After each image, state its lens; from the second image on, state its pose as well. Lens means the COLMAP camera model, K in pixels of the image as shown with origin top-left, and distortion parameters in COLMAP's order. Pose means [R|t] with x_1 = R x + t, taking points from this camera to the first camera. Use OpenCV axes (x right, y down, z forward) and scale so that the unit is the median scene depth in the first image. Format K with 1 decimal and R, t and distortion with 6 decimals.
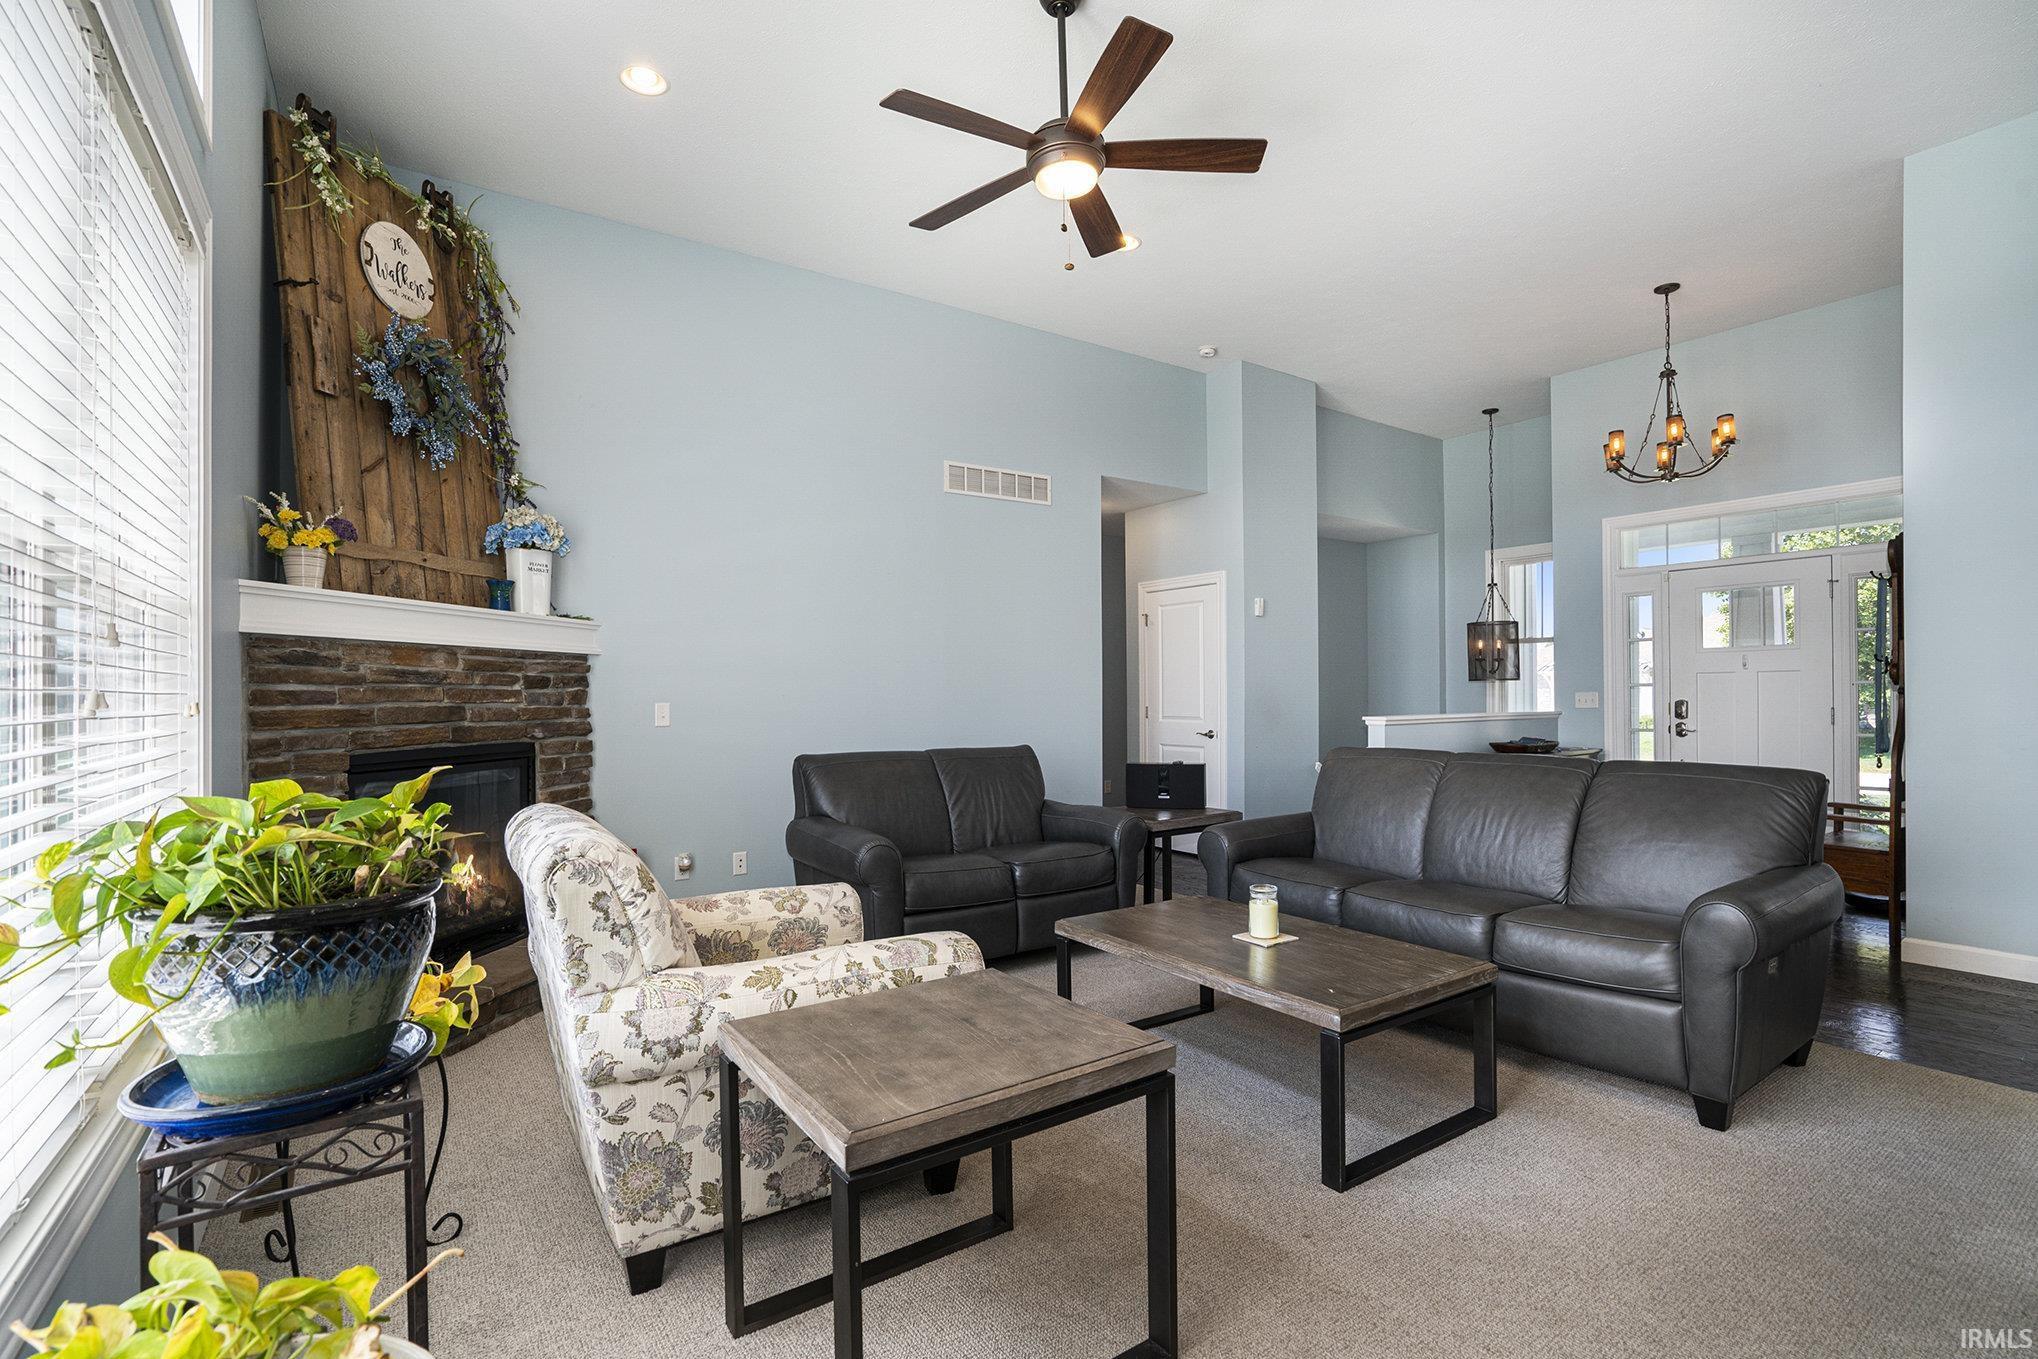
lens RADIAL K [[938.7, 0, 999.7], [0, 938.7, 682.8], [0, 0, 1]] dist [-0.036043, 0.014704]
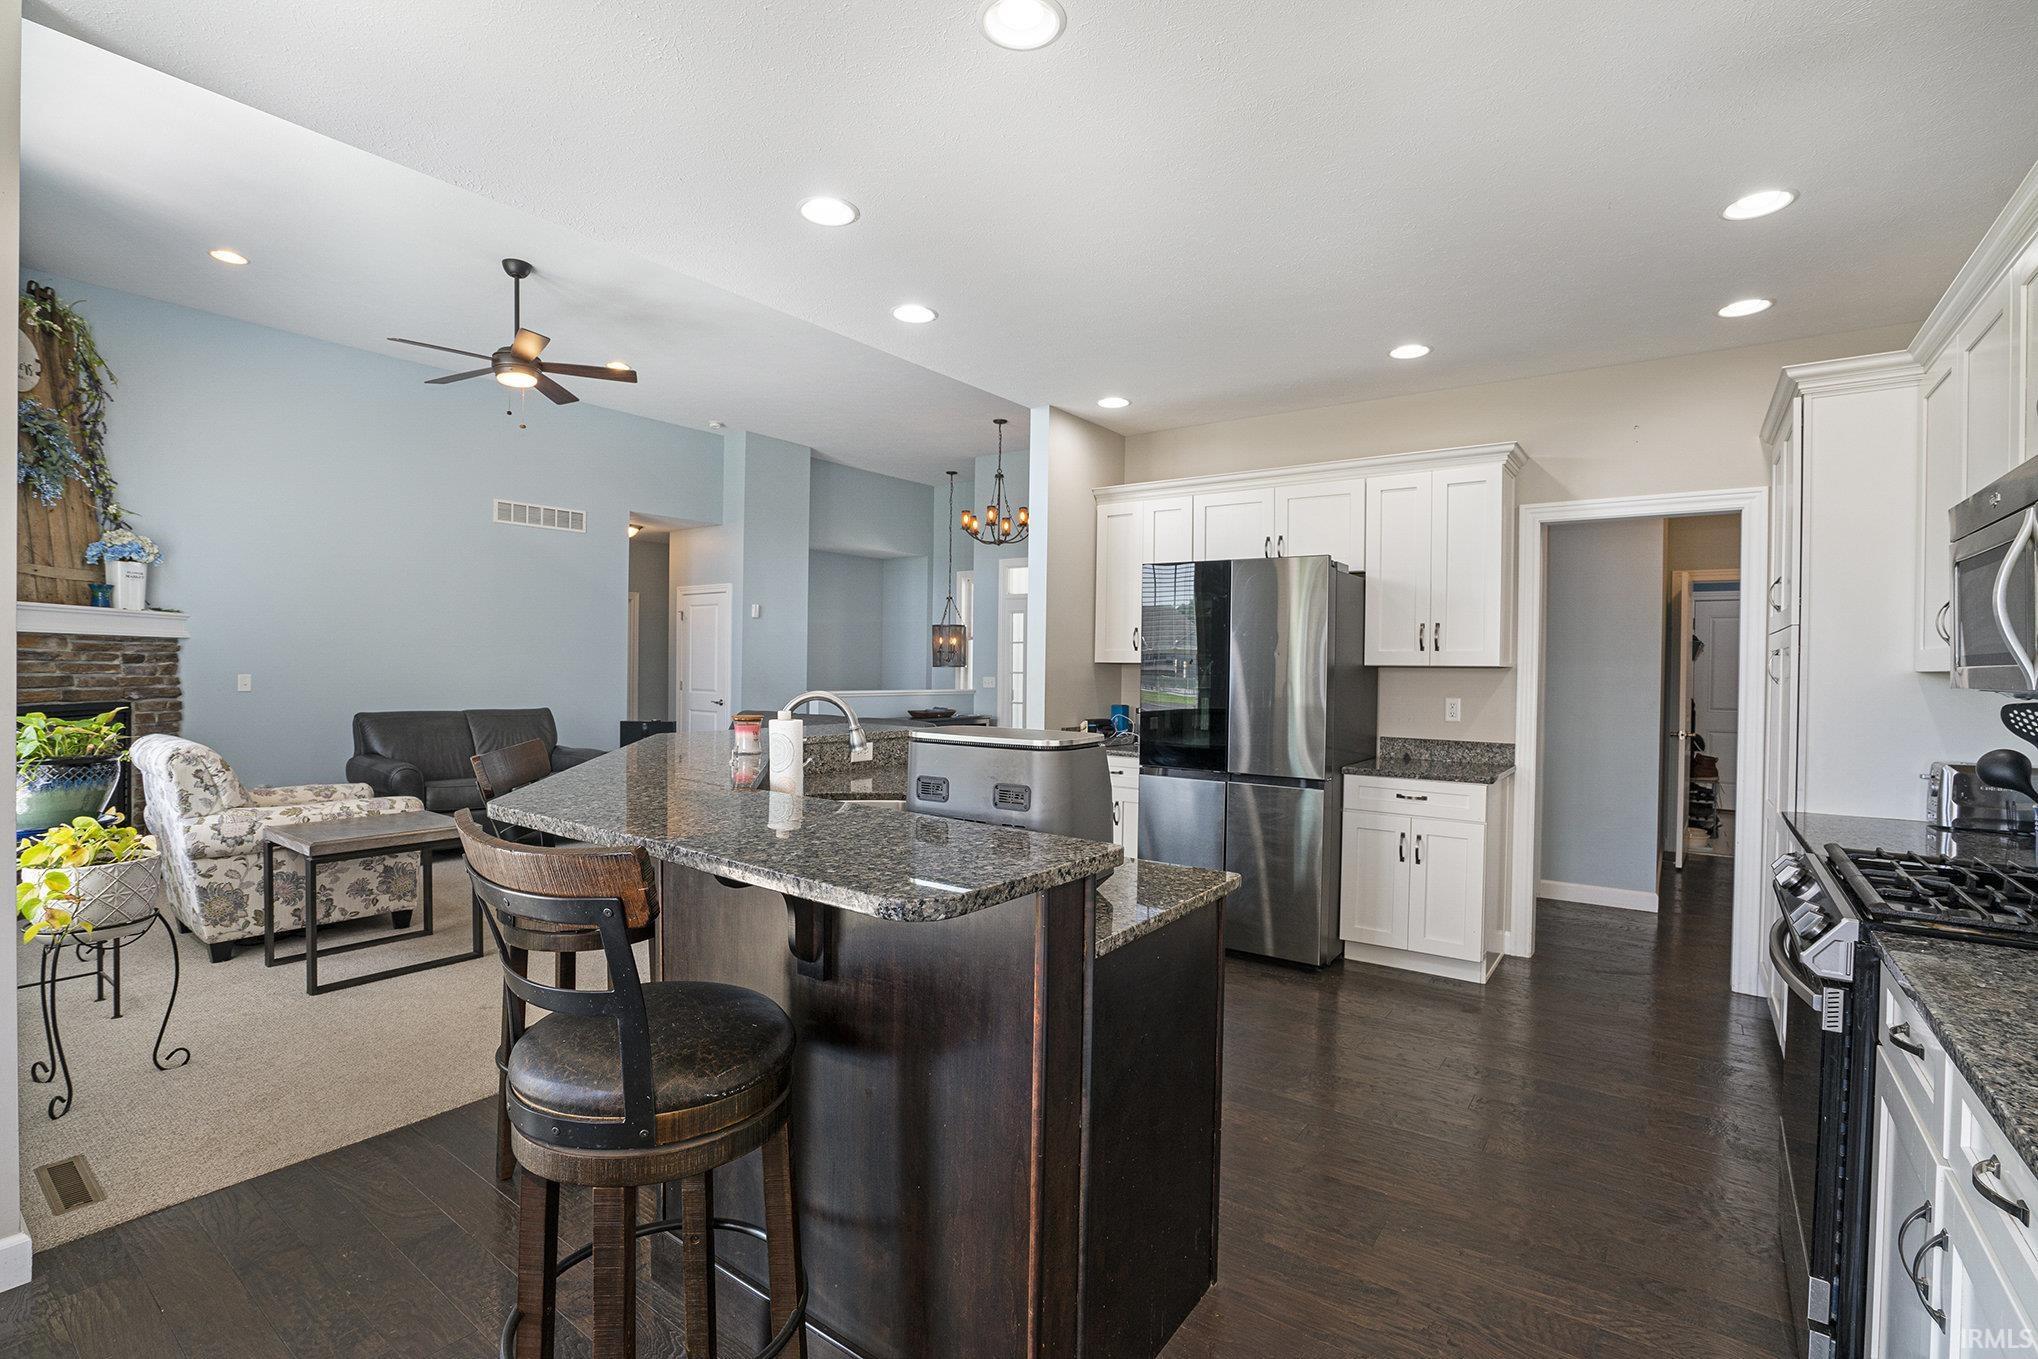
lens RADIAL K [[938.7, 0, 1003.0], [0, 938.7, 673.4], [0, 0, 1]] dist [-0.036043, 0.014704]
pose [[0.945048, 0.017602, 0.326457, 0.296275], [-0.024391, 0.999563, 0.016713, -0.035286], [-0.326020, -0.023757, 0.945064, -0.758646]]
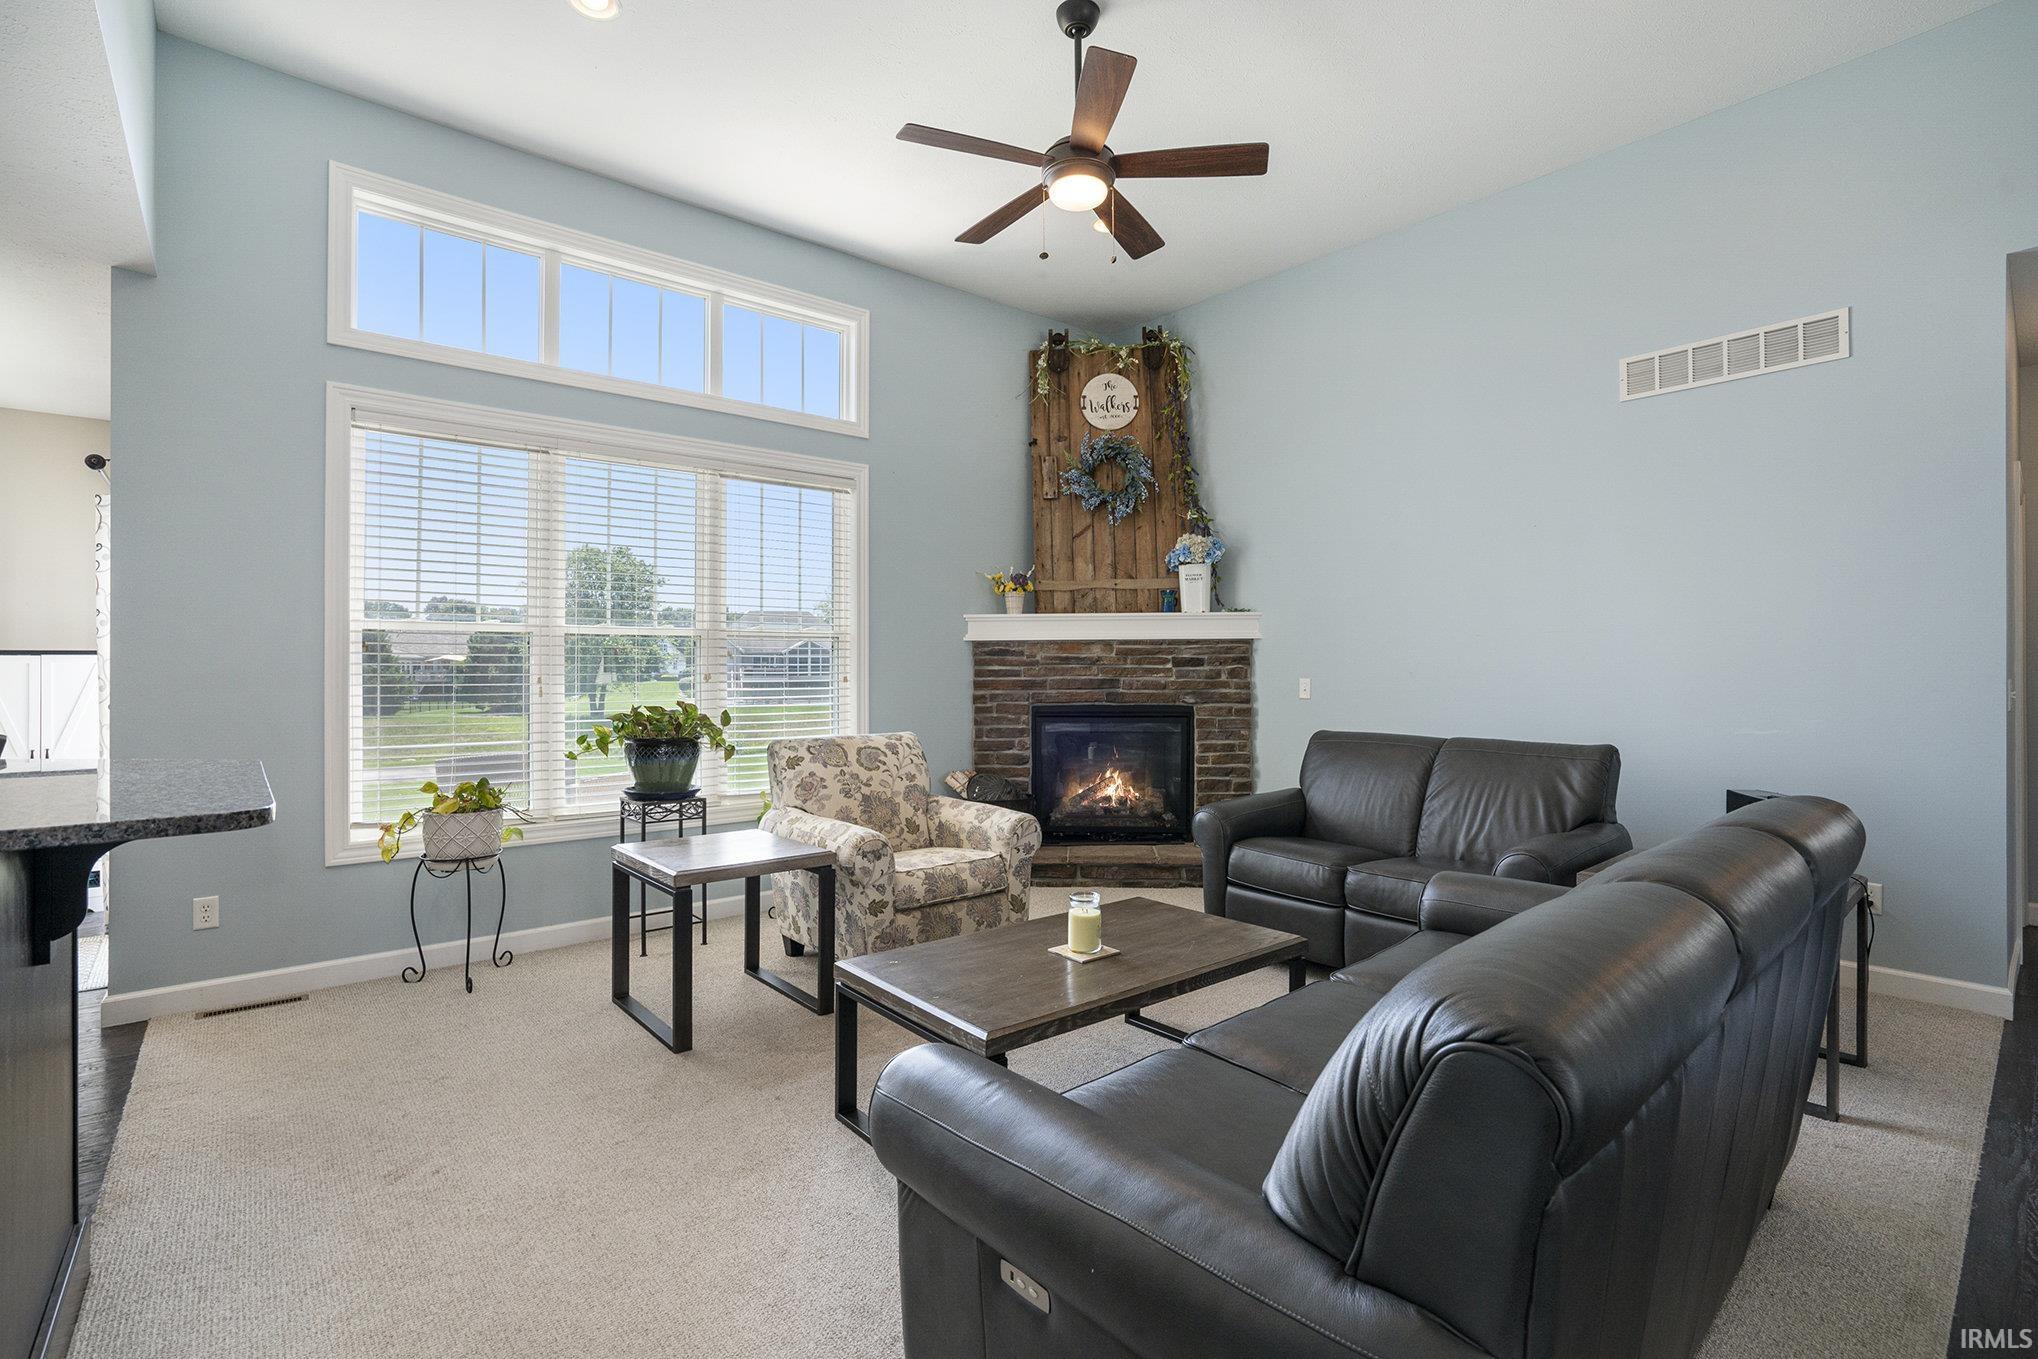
lens RADIAL K [[938.7, 0, 1015.3], [0, 938.7, 667.1], [0, 0, 1]] dist [-0.036043, 0.014704]
pose [[0.118097, 0.004556, -0.992992, 0.895497], [0.014726, 0.999871, 0.006339, -0.006177], [0.992893, -0.015372, 0.118015, 0.629076]]
